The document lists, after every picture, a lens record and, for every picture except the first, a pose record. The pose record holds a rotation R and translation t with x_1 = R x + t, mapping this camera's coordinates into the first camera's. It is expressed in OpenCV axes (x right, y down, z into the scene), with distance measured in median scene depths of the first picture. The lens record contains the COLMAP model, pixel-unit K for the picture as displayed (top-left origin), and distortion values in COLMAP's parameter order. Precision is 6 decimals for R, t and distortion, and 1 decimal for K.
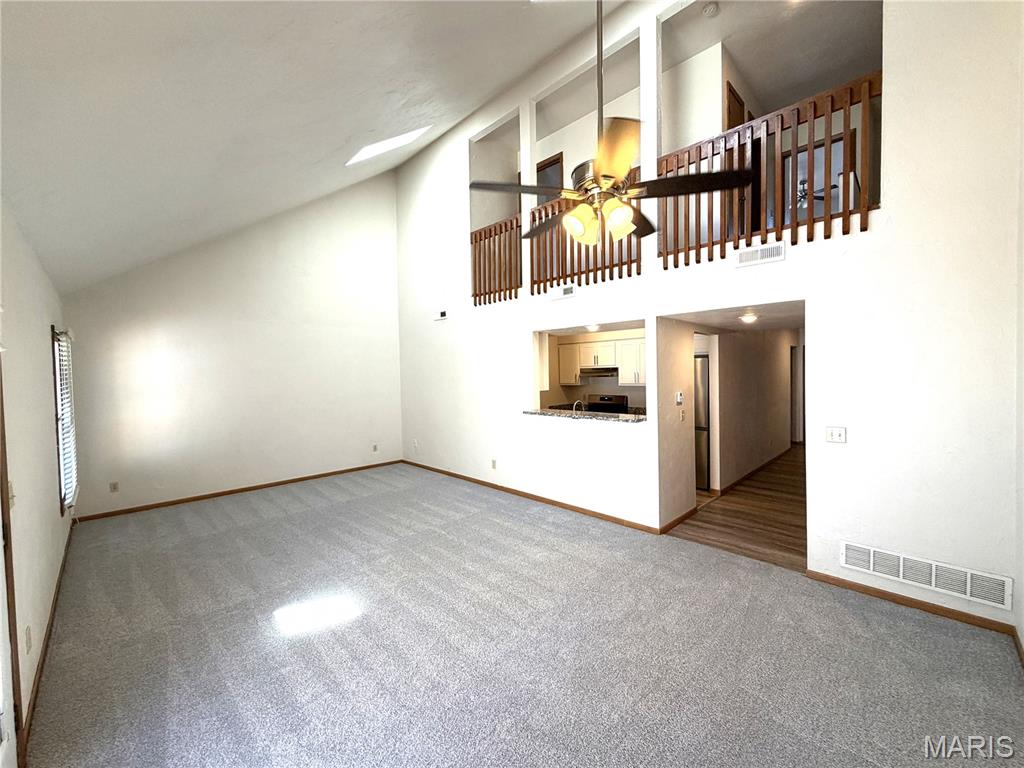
lens RADIAL K [[408.0, 0, 508.4], [0, 408.0, 388.2], [0, 0, 1]] dist [-0.000016, 0.000818]
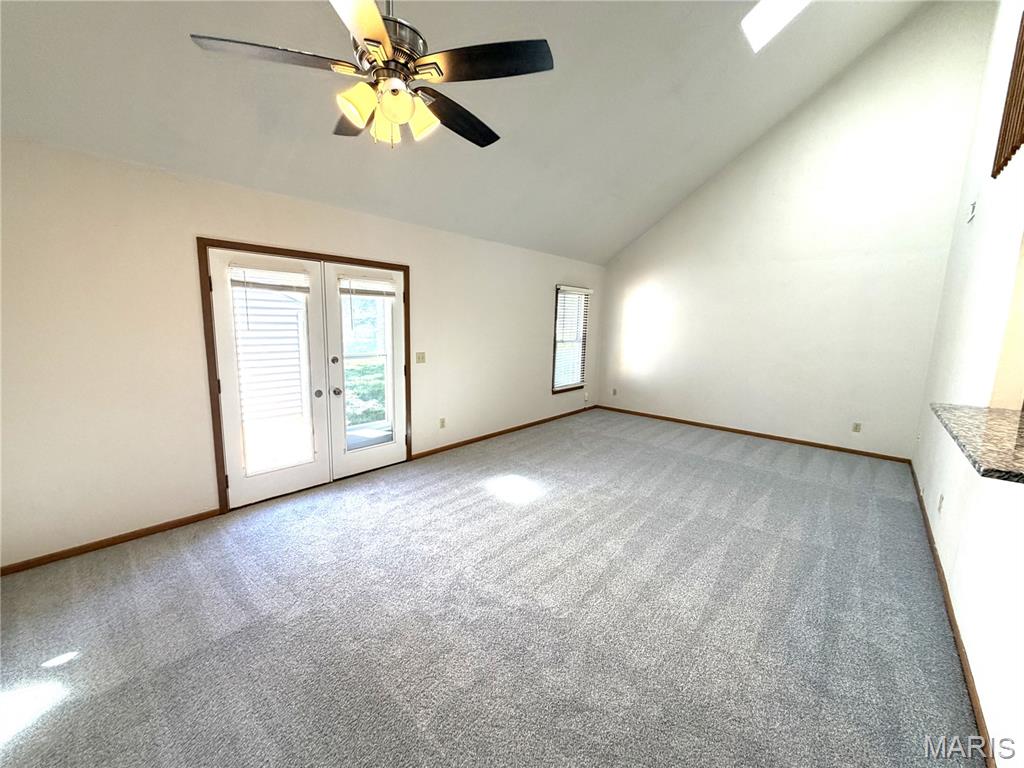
lens RADIAL K [[408.0, 0, 515.3], [0, 408.0, 384.4], [0, 0, 1]] dist [-0.000016, 0.000818]
pose [[0.071147, 0.171879, -0.982545, 0.531019], [-0.064527, 0.983772, 0.167421, -0.015793], [0.995377, 0.051489, 0.081083, 0.557761]]
